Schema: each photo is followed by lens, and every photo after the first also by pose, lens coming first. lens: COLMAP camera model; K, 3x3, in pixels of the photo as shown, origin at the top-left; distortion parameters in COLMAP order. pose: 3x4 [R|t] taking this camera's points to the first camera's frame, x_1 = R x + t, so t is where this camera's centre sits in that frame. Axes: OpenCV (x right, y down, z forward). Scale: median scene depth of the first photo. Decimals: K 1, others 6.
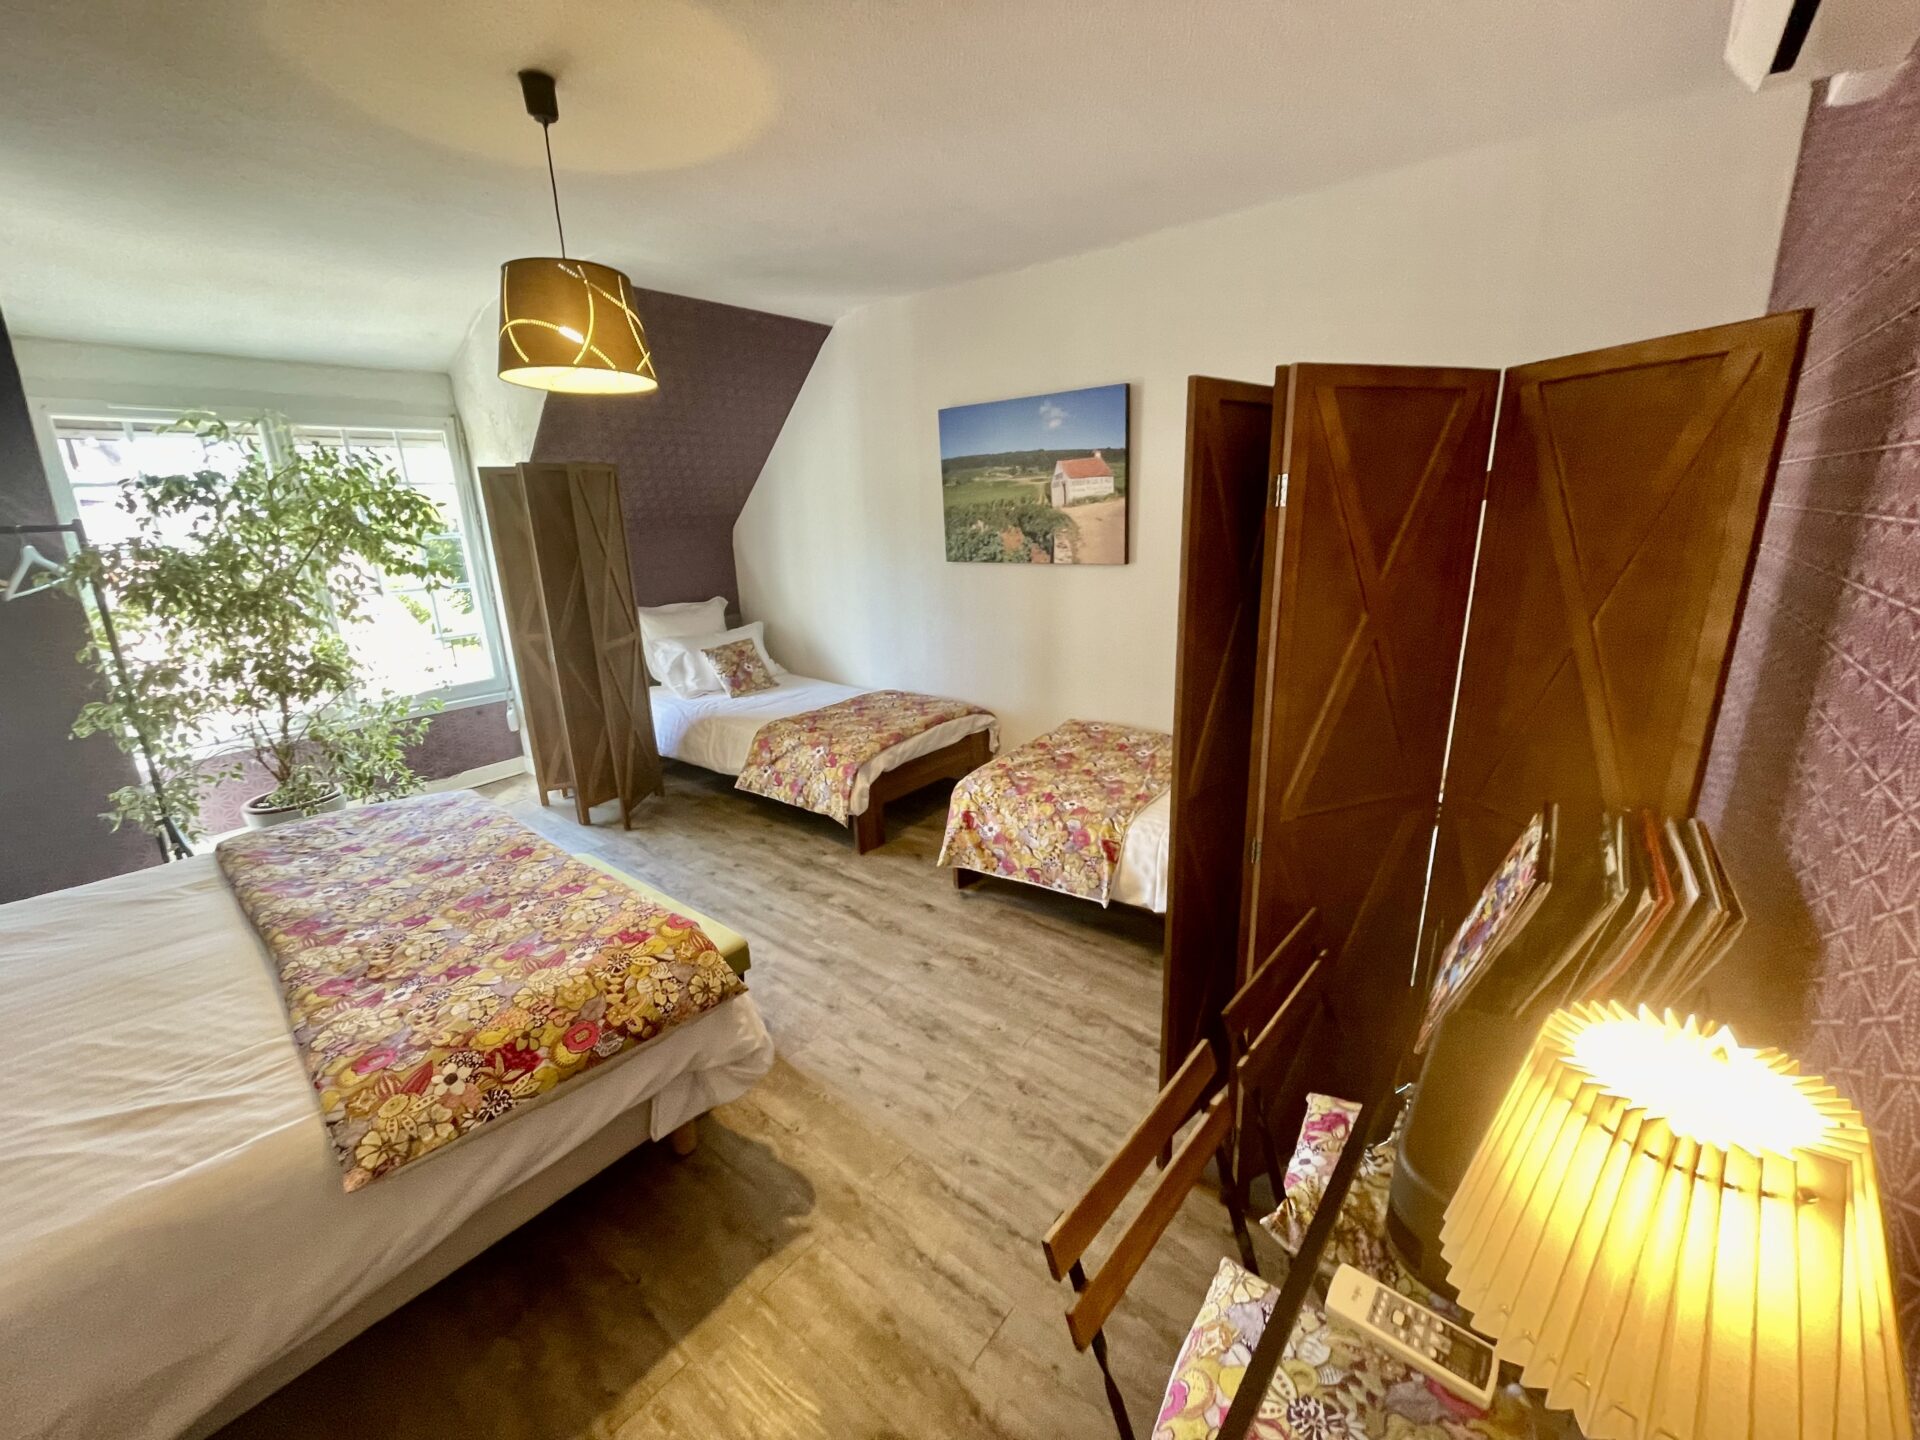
lens RADIAL K [[779.7, 0, 960.0], [0, 779.7, 720.0], [0, 0, 1]] dist [-0.000570, -0.000004]
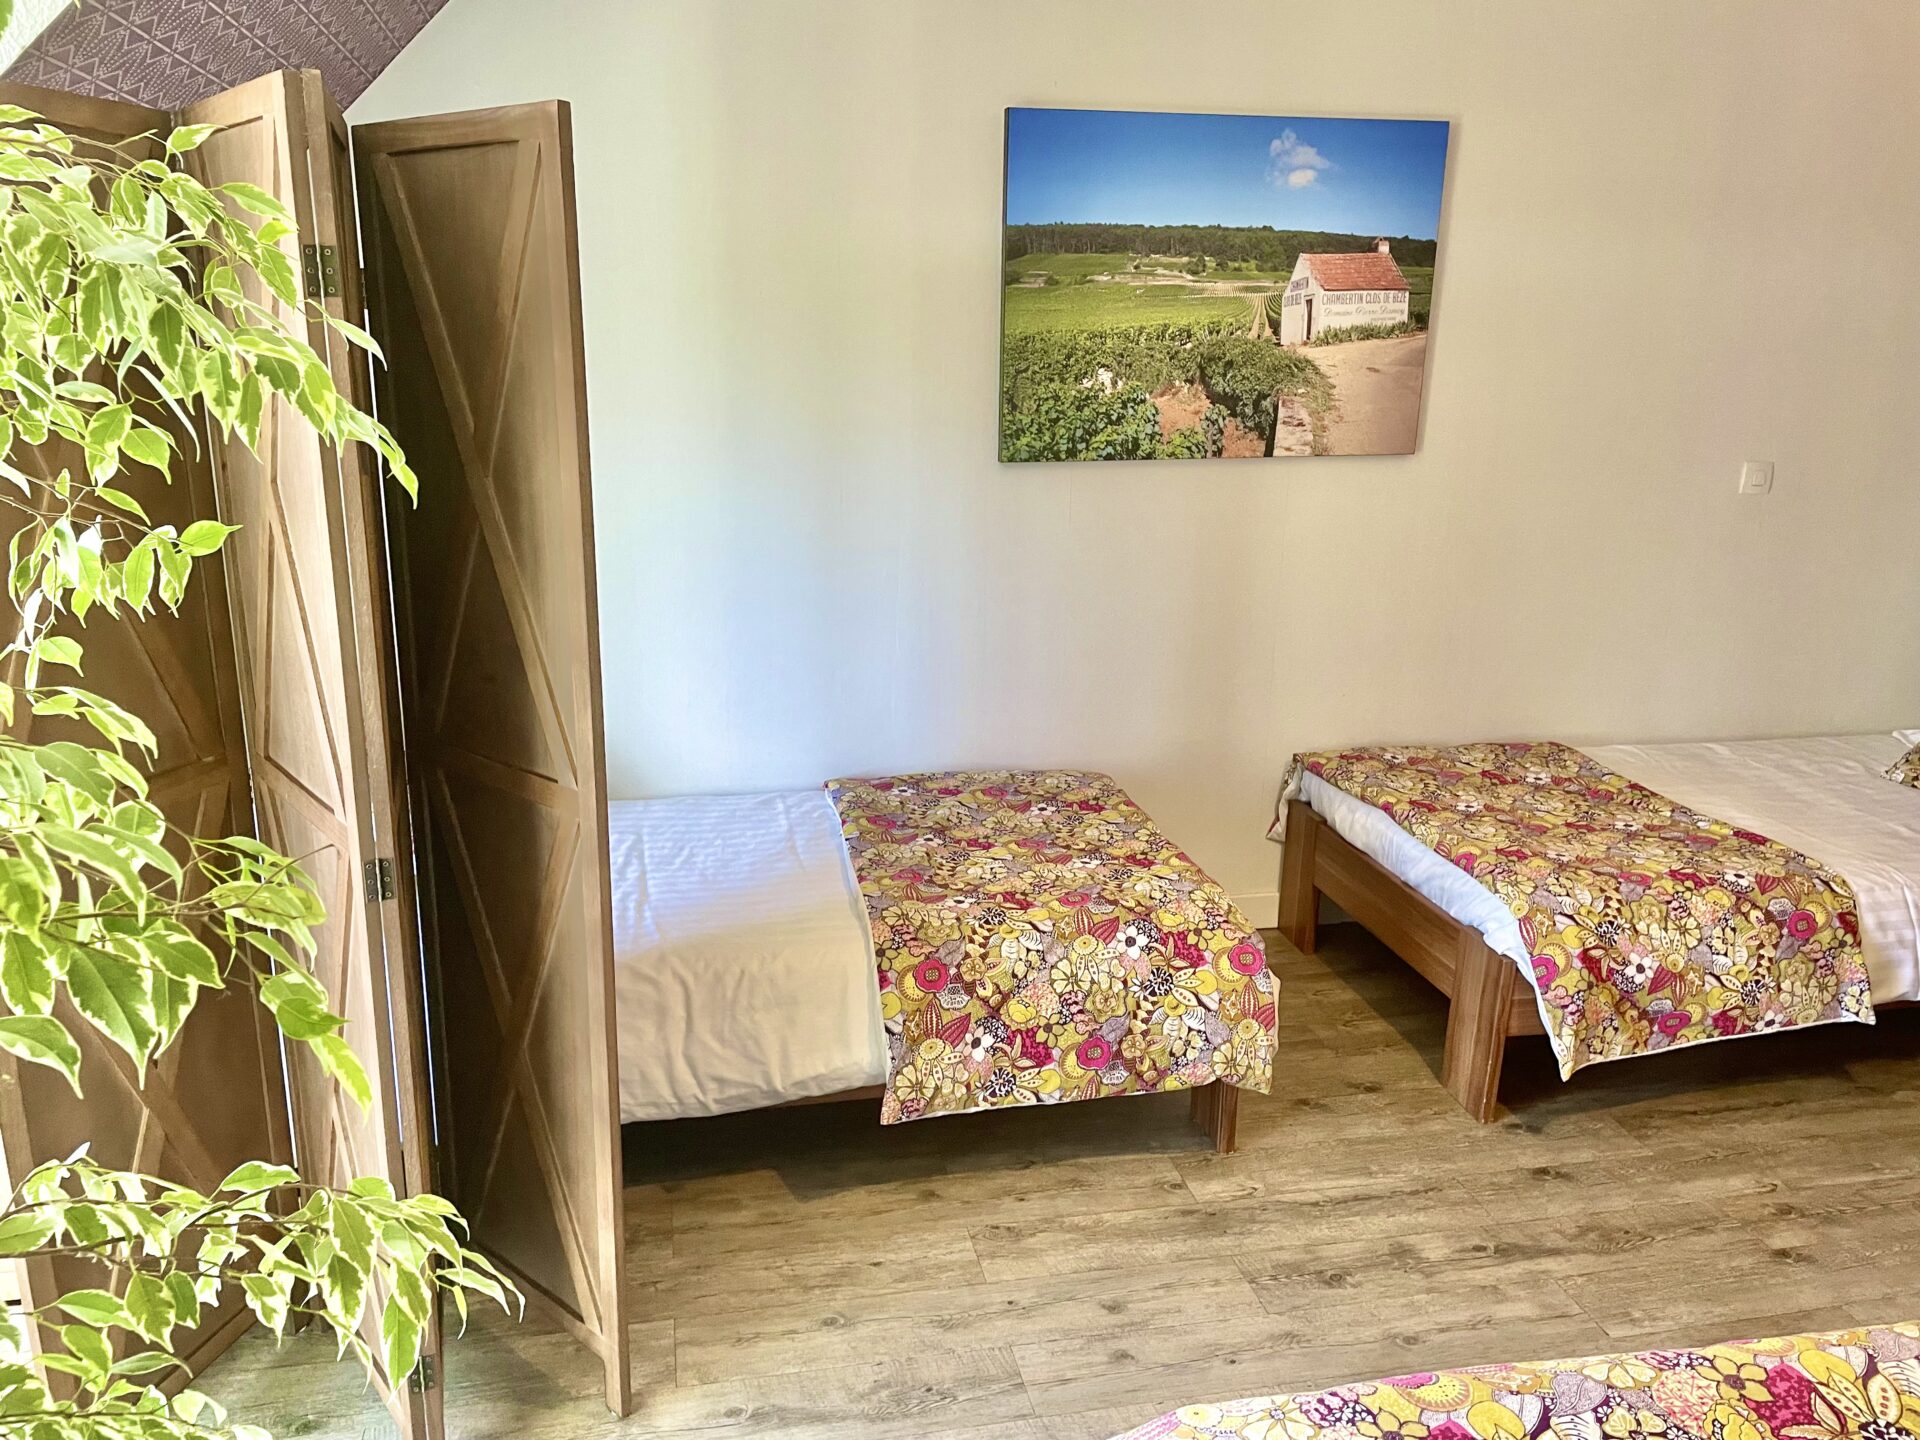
lens RADIAL K [[1477.7, 0, 960.0], [0, 1477.7, 720.0], [0, 0, 1]] dist [0.144976, -0.196818]
pose [[0.611643, -0.164947, 0.773748, -0.809154], [0.177429, 0.981710, 0.069024, -0.140035], [-0.770981, 0.095067, 0.629722, 0.578585]]
